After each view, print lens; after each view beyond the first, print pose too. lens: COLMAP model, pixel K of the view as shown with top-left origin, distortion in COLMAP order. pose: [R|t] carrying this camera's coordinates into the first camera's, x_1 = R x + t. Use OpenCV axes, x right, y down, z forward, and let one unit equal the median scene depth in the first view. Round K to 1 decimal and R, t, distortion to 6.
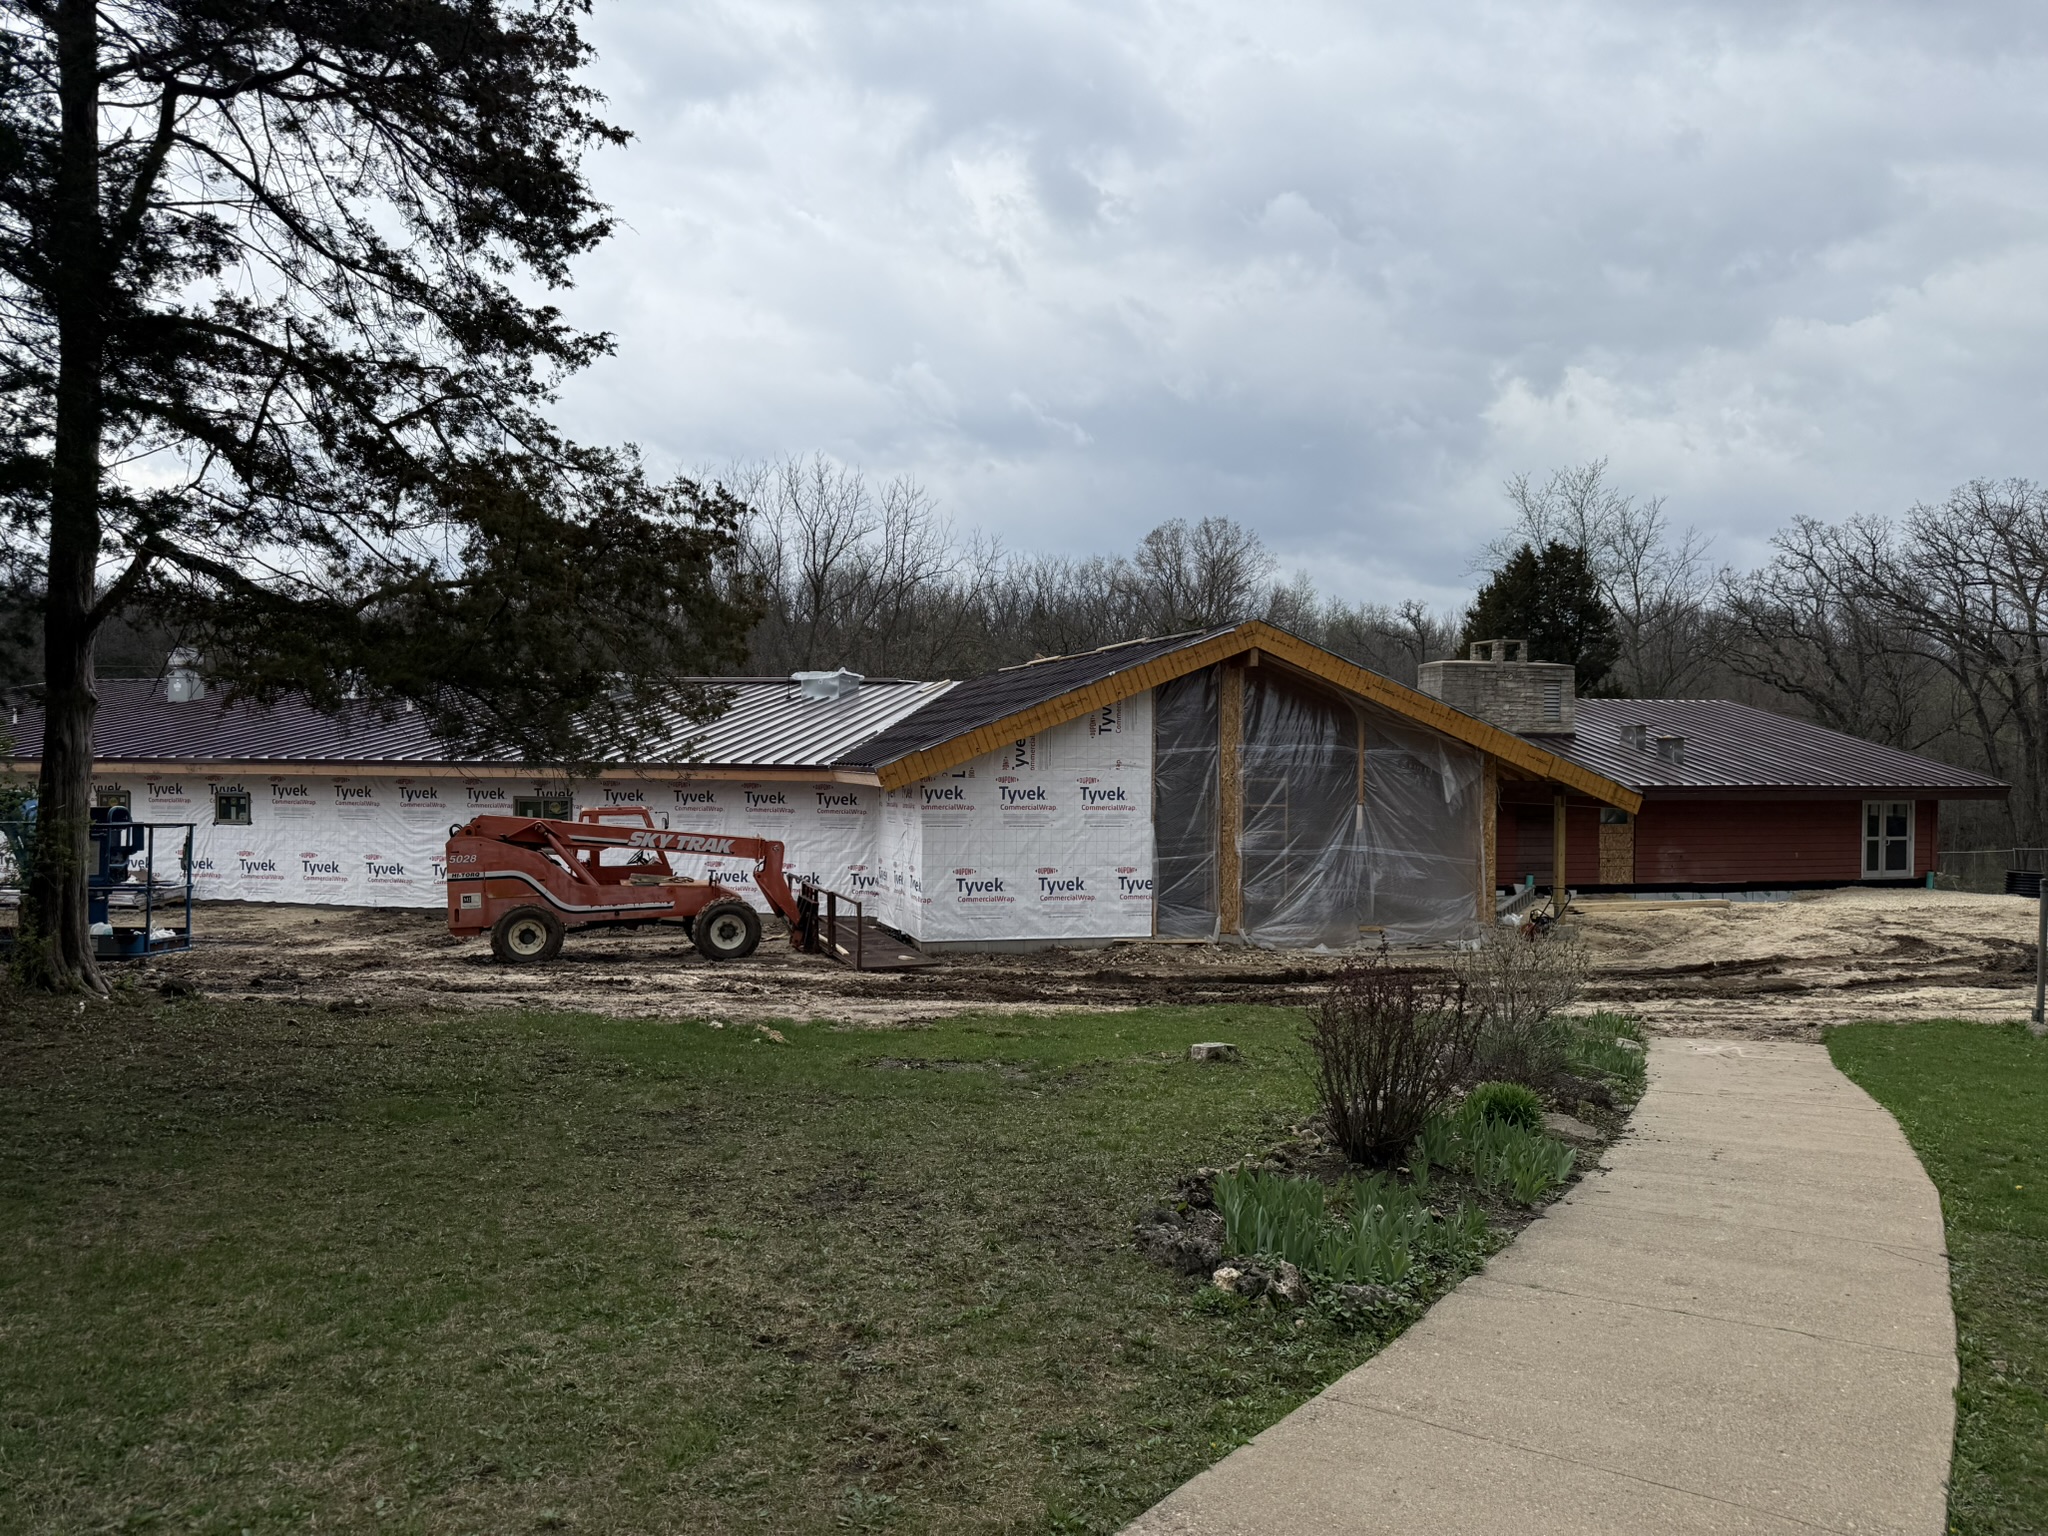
lens RADIAL K [[1445.5, 0, 1042.3], [0, 1445.5, 767.3], [0, 0, 1]] dist [0.116302, -0.128807]
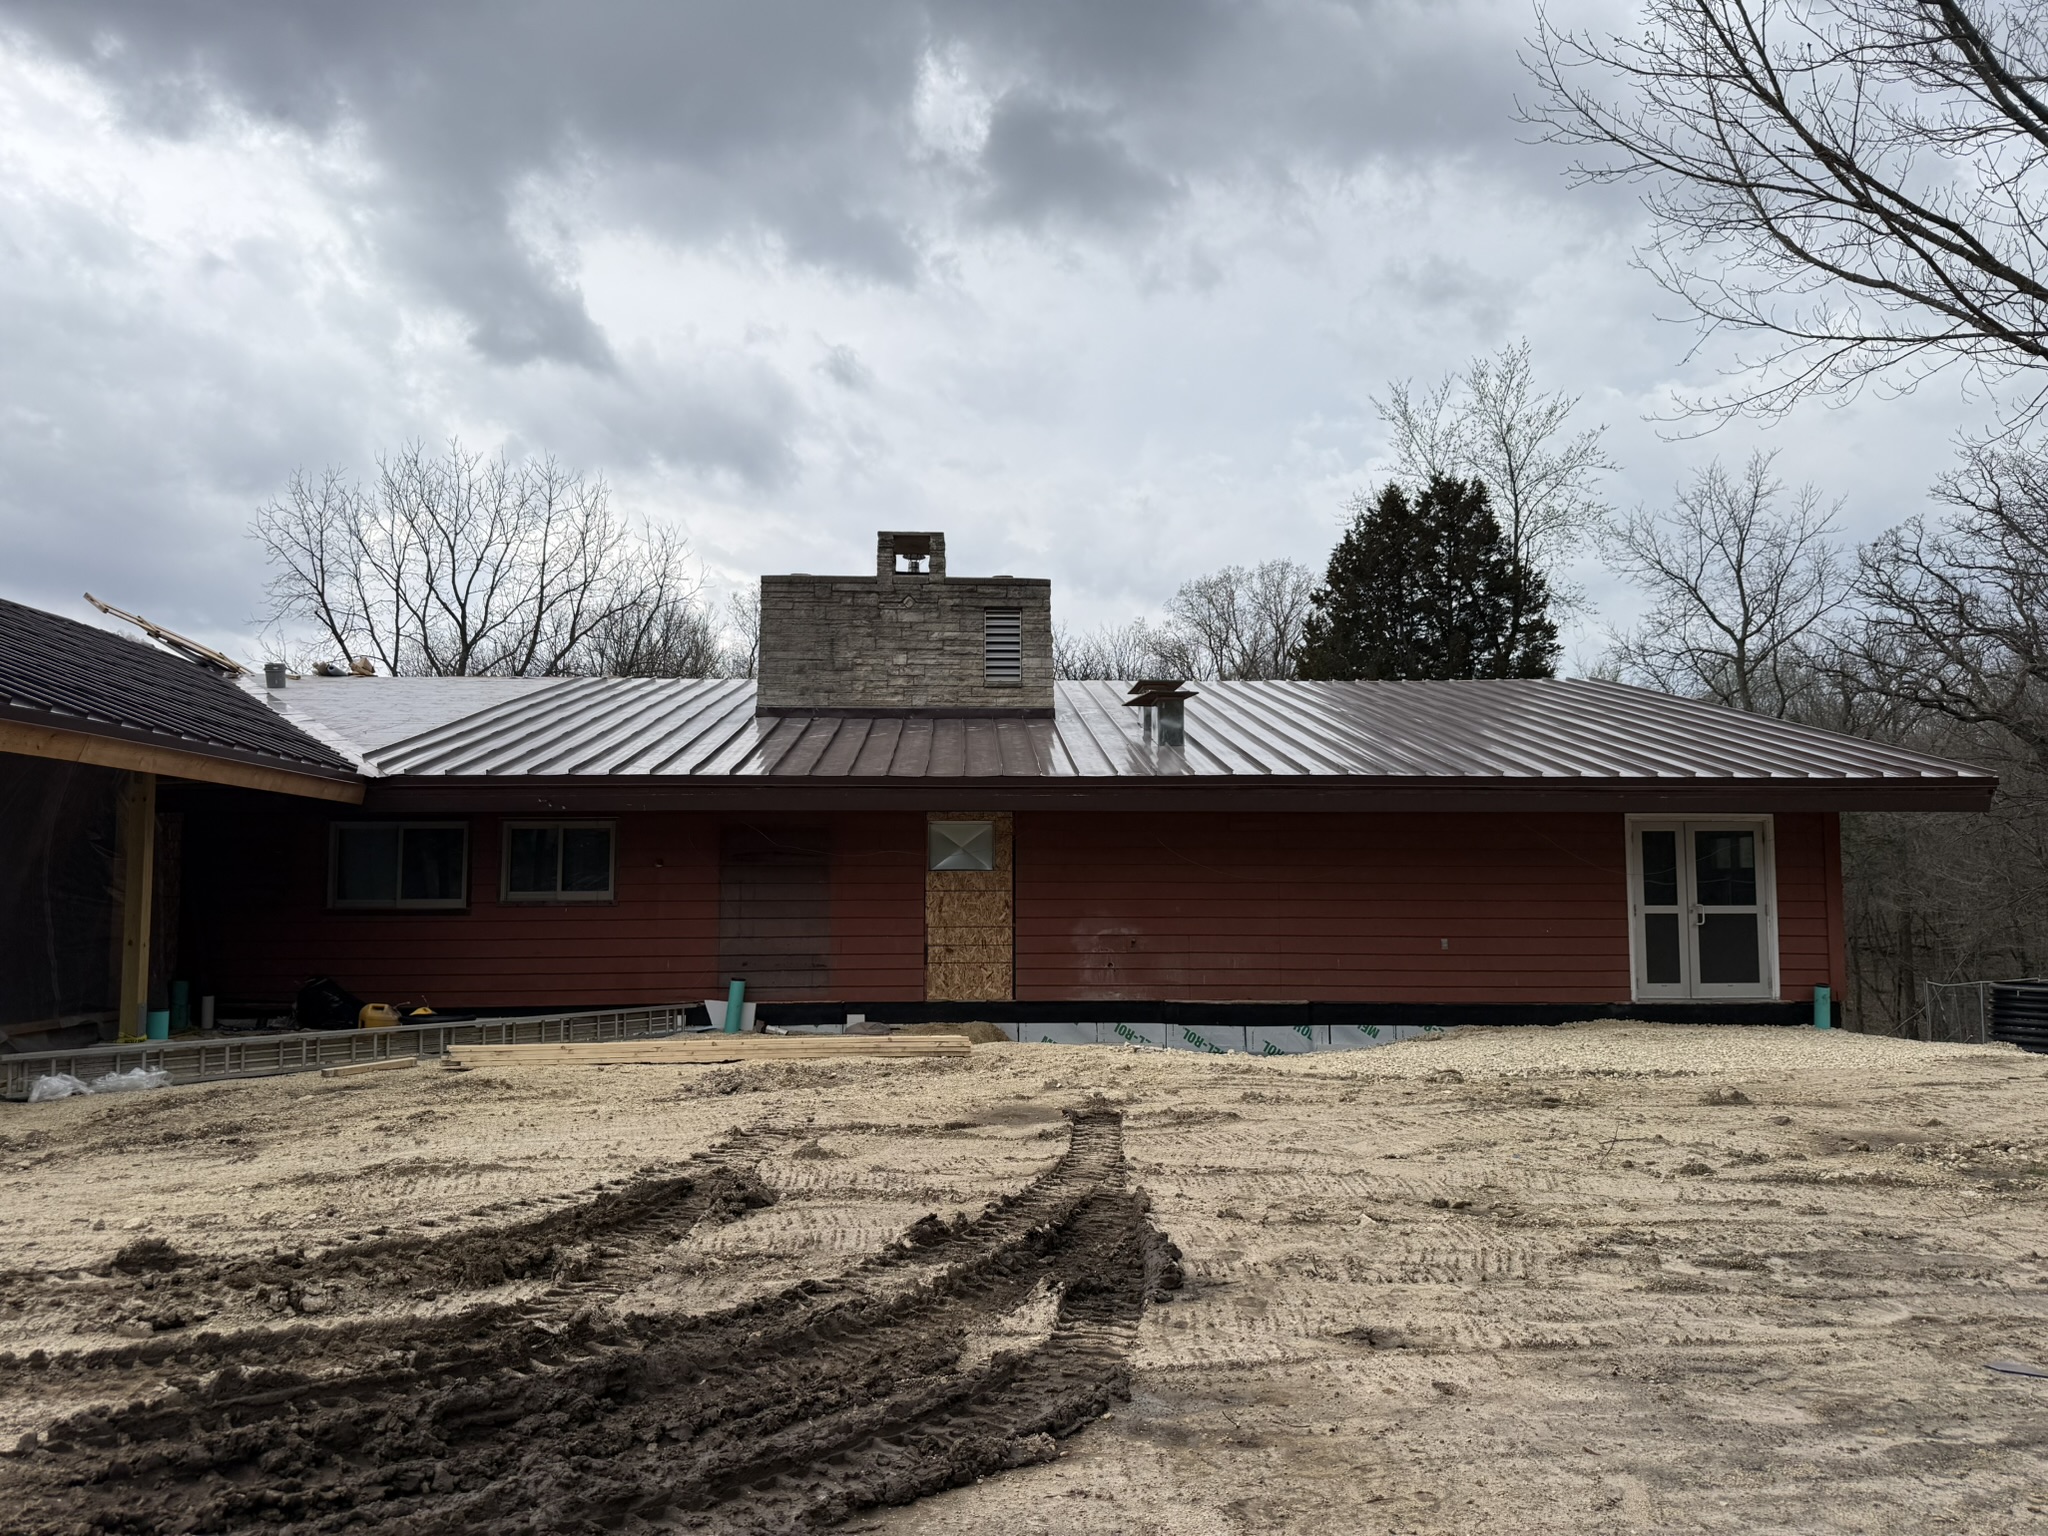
lens RADIAL K [[1445.5, 0, 1042.3], [0, 1445.5, 767.3], [0, 0, 1]] dist [0.116302, -0.128807]
pose [[0.968002, -0.031089, -0.249008, 0.496257], [0.006768, 0.995169, -0.097941, 0.047820], [0.250850, 0.093122, 0.963536, 0.524404]]
